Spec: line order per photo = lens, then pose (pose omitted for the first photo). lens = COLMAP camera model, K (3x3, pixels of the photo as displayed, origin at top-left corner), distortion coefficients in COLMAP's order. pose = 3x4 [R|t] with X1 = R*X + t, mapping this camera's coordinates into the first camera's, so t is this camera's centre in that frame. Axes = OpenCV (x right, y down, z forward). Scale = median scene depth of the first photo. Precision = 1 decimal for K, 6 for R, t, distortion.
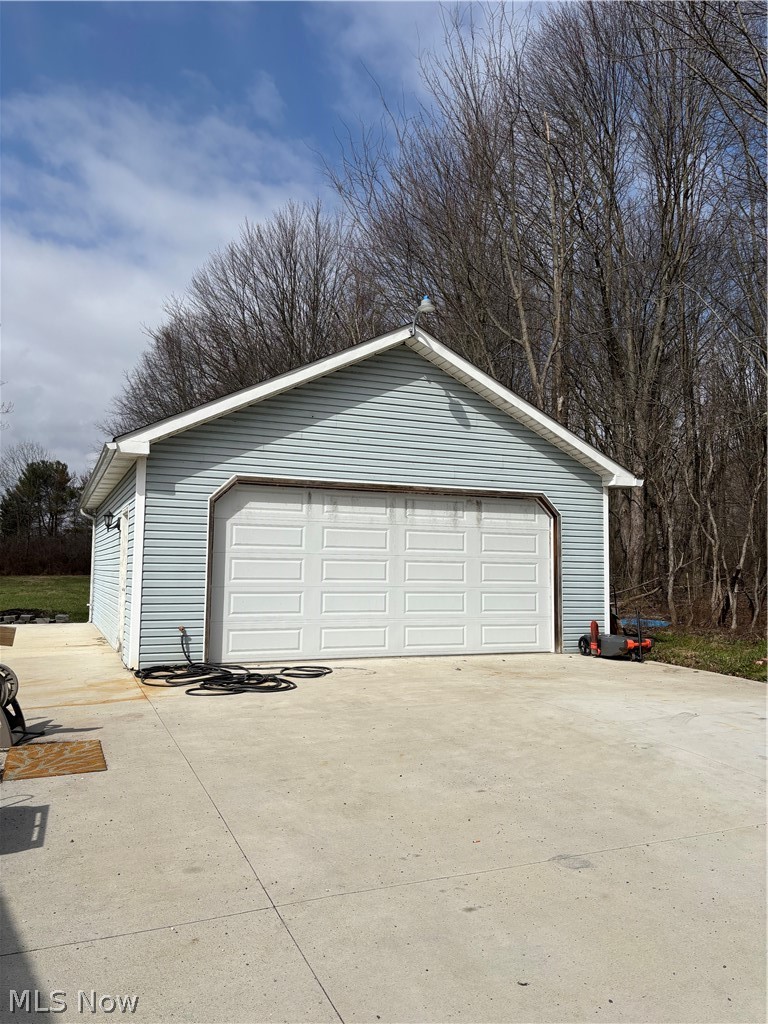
lens RADIAL K [[763.2, 0, 386.1], [0, 763.2, 508.9], [0, 0, 1]] dist [0.014706, -0.001393]
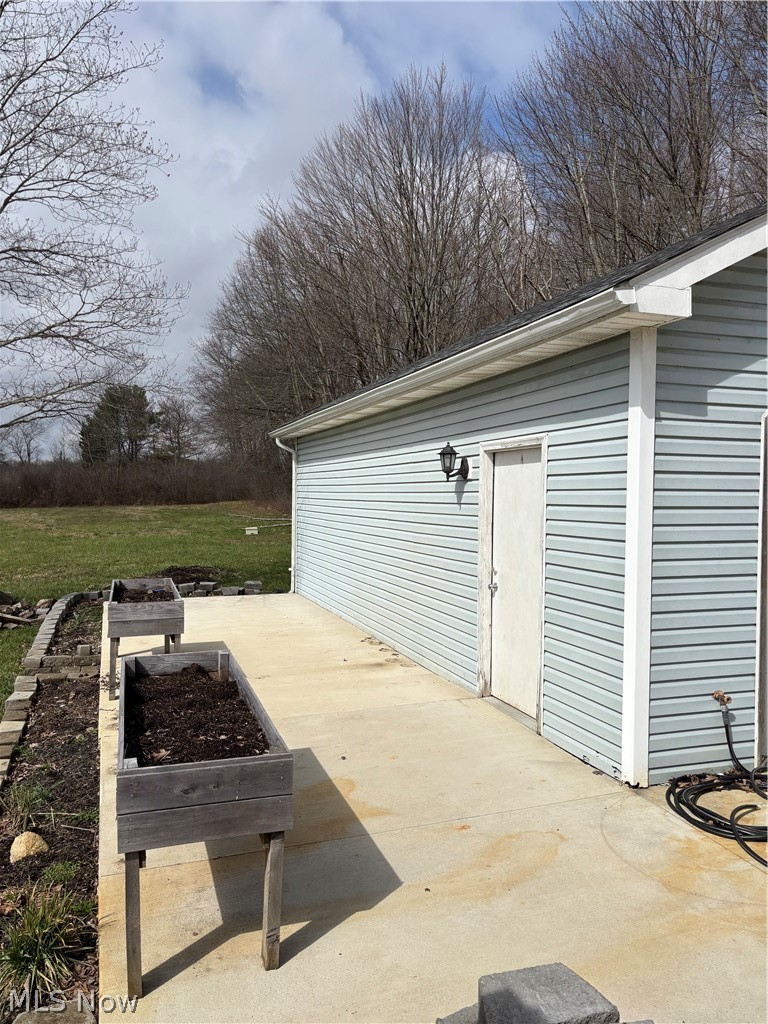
lens RADIAL K [[762.1, 0, 387.7], [0, 762.1, 509.5], [0, 0, 1]] dist [0.009808, -0.000140]
pose [[0.997095, -0.007253, -0.075819, -0.239610], [0.015068, 0.994566, 0.103010, -0.005578], [0.074660, -0.103853, 0.991786, 0.289265]]
